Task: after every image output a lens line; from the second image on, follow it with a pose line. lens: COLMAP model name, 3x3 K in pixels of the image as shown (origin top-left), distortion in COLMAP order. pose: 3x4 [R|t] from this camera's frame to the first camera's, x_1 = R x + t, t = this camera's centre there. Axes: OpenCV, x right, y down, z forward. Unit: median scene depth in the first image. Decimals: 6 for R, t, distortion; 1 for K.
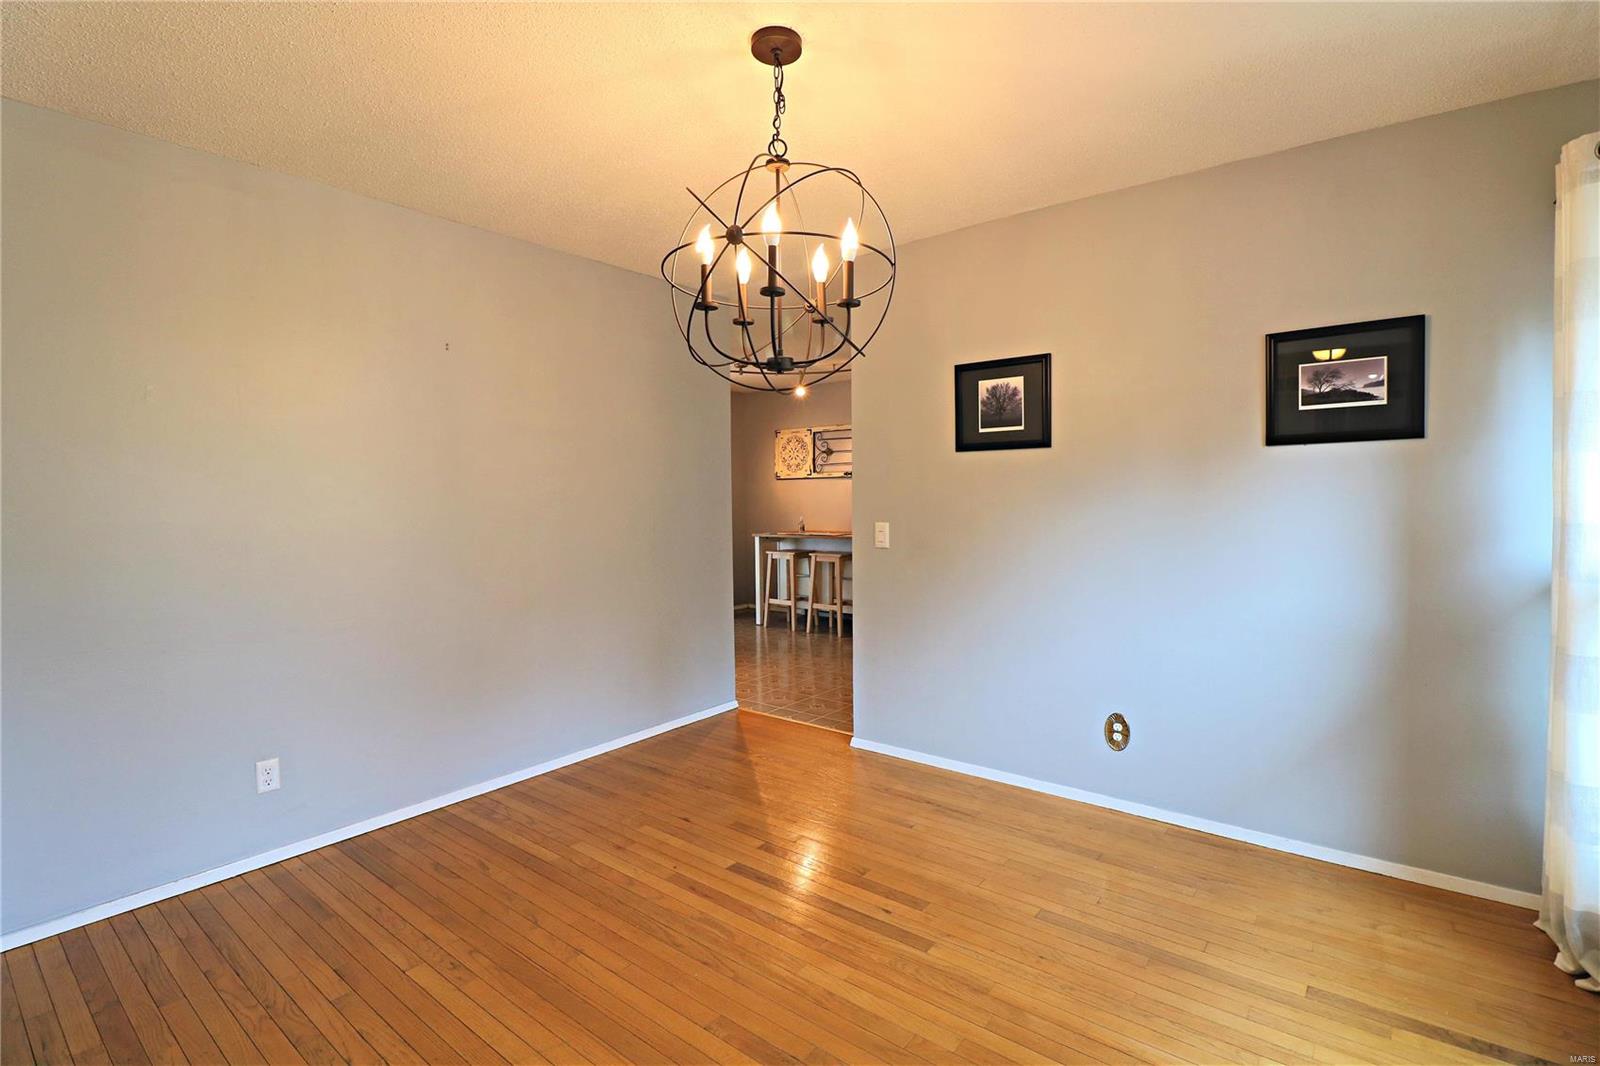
lens RADIAL K [[750.3, 0, 816.1], [0, 750.3, 520.9], [0, 0, 1]] dist [-0.000210, -0.013665]
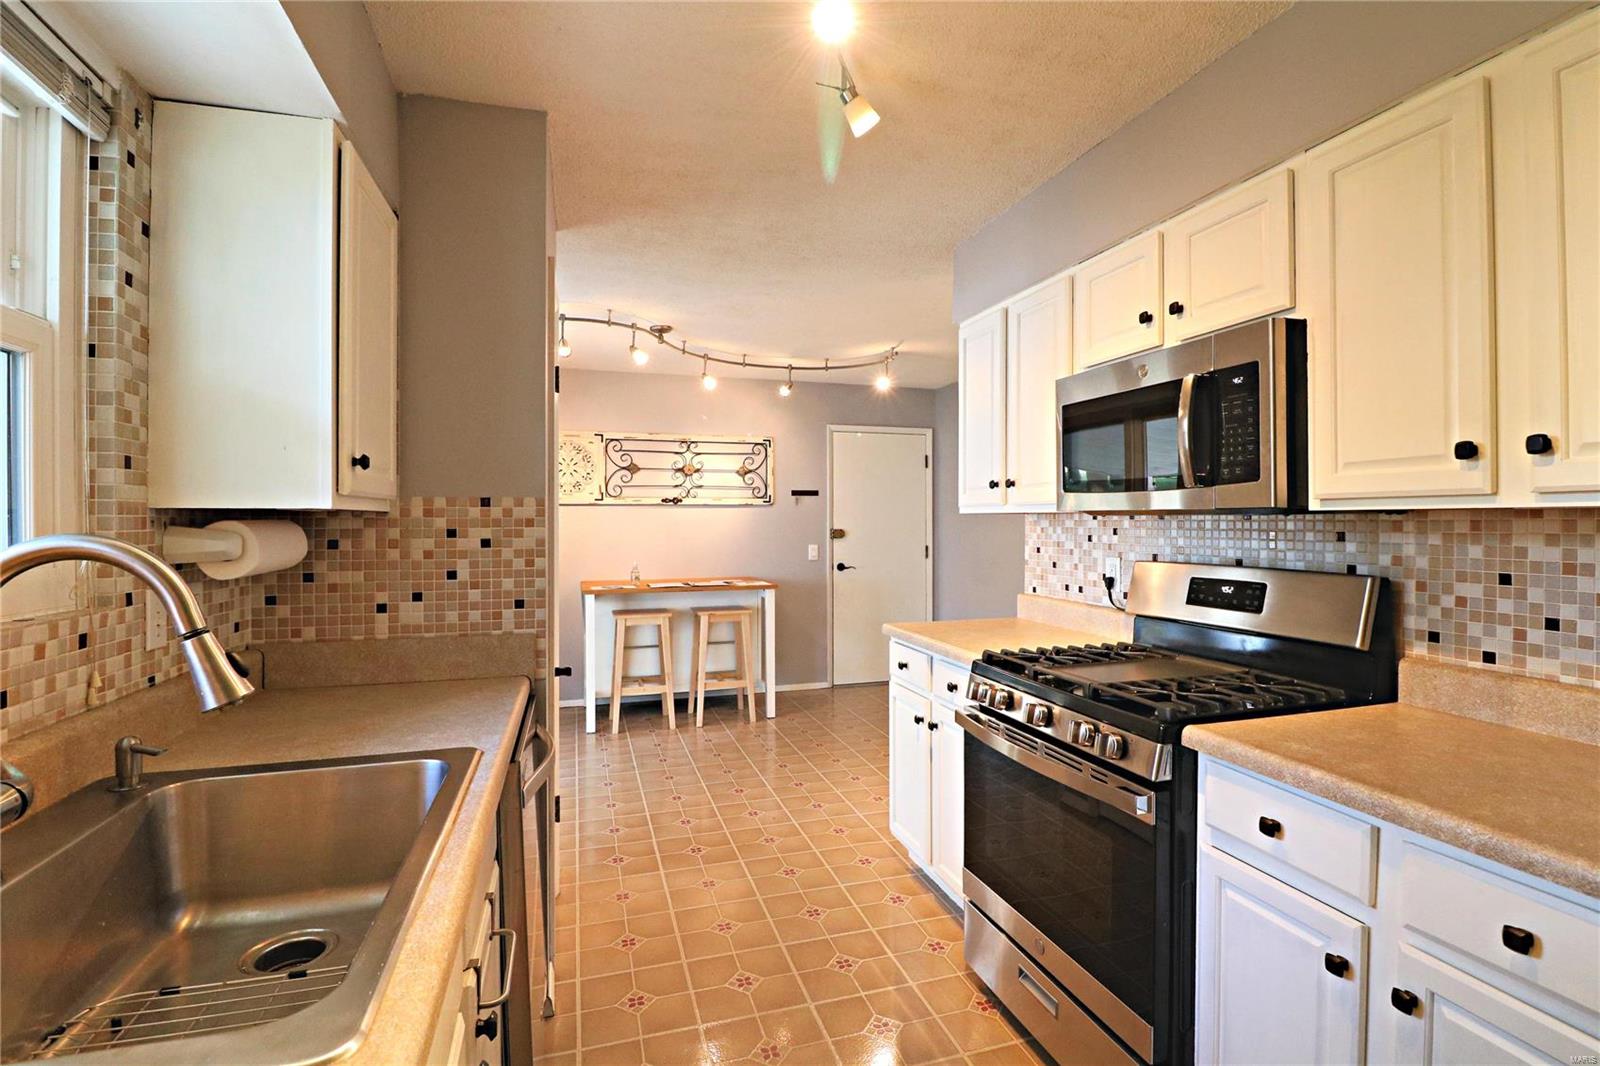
lens RADIAL K [[750.3, 0, 816.1], [0, 750.3, 520.9], [0, 0, 1]] dist [-0.000210, -0.013665]
pose [[0.568884, 0.010824, 0.822347, -0.469862], [0.020801, 0.999404, -0.027544, -0.019063], [-0.822155, 0.032775, 0.568320, 0.453667]]
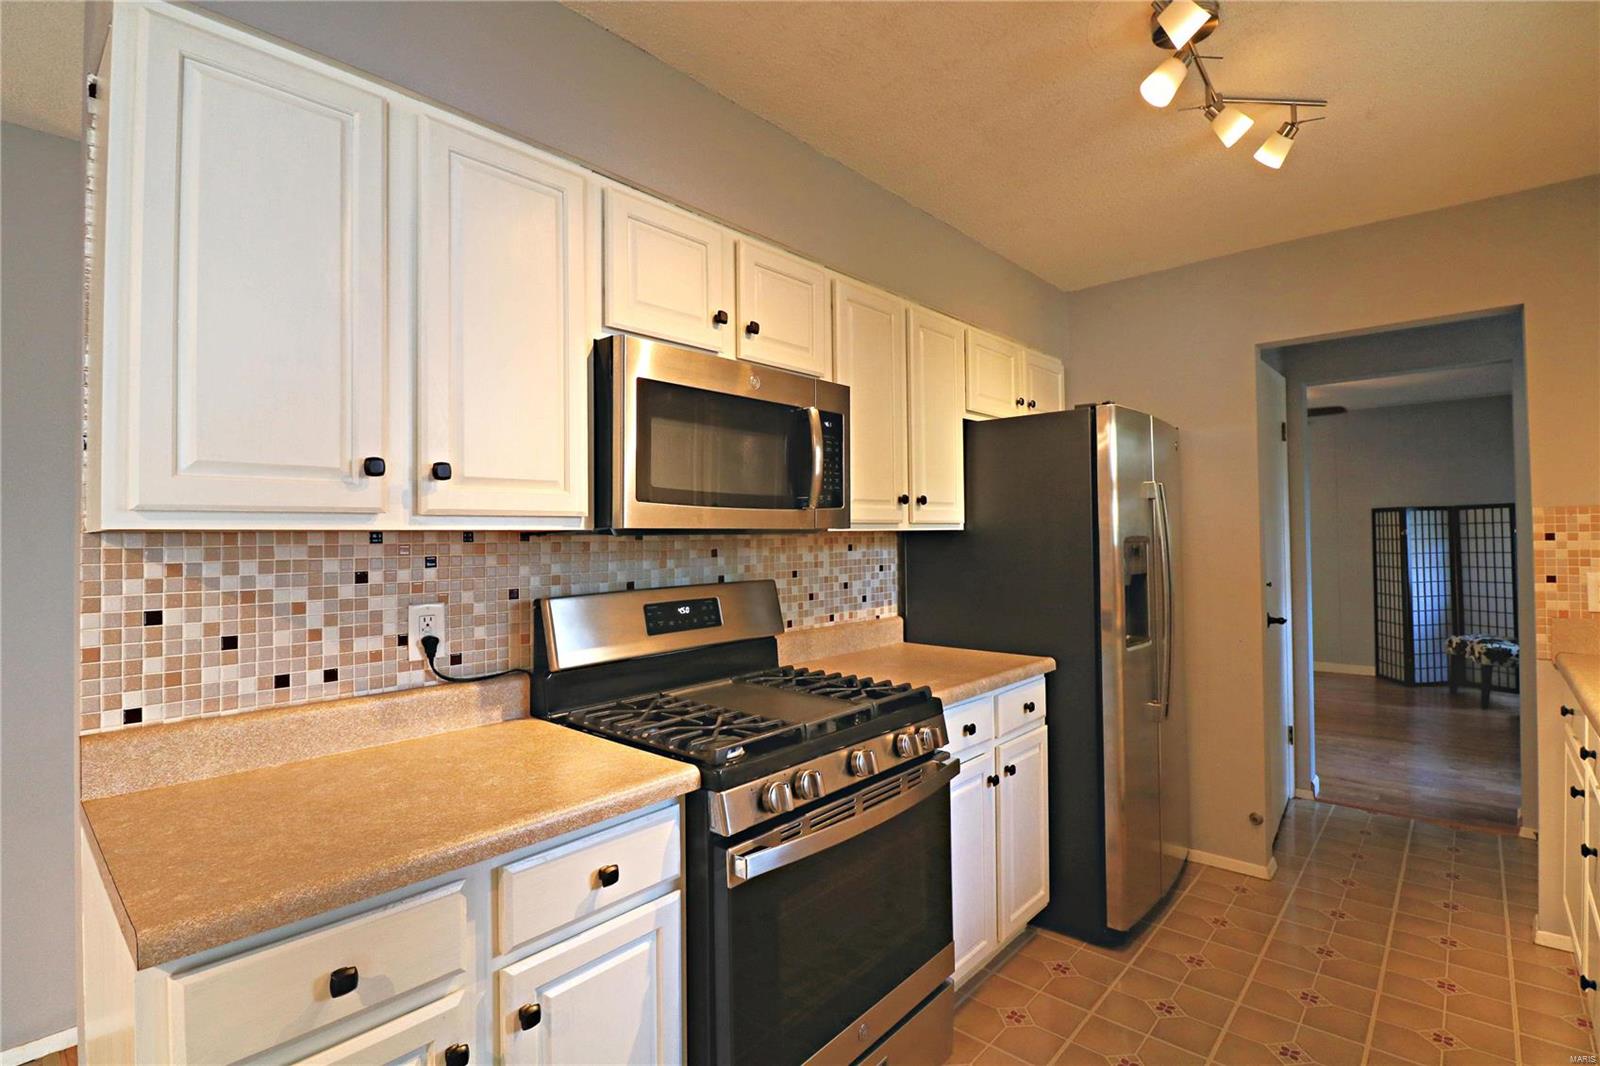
lens RADIAL K [[750.3, 0, 816.1], [0, 750.3, 520.9], [0, 0, 1]] dist [-0.000210, -0.013665]
pose [[-0.997871, 0.025643, 0.059964, -0.243568], [0.026395, 0.999582, 0.011771, -0.031567], [-0.059637, 0.013328, -0.998131, 0.730152]]
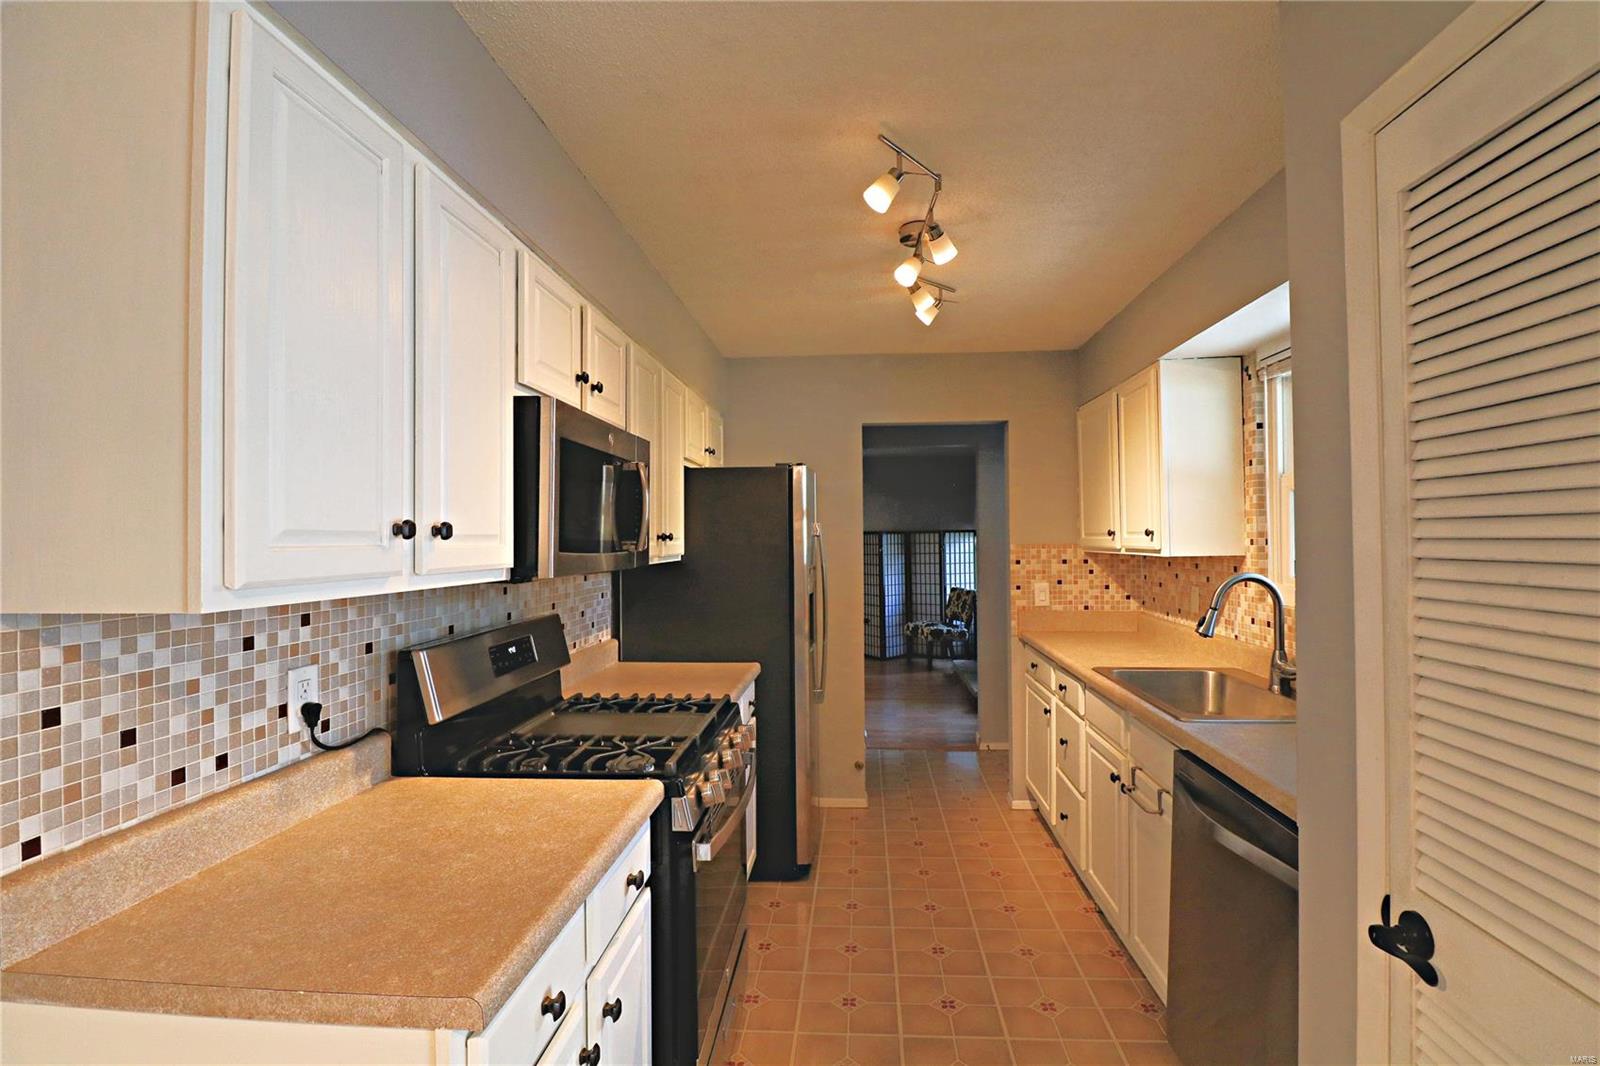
lens RADIAL K [[744.0, 0, 819.0], [0, 744.0, 527.9], [0, 0, 1]] dist [-0.000167, -0.010879]
pose [[-0.824643, 0.010764, -0.565551, -0.127268], [-0.000335, 0.999809, 0.019517, -0.046644], [0.565653, 0.016284, -0.824483, 0.751563]]
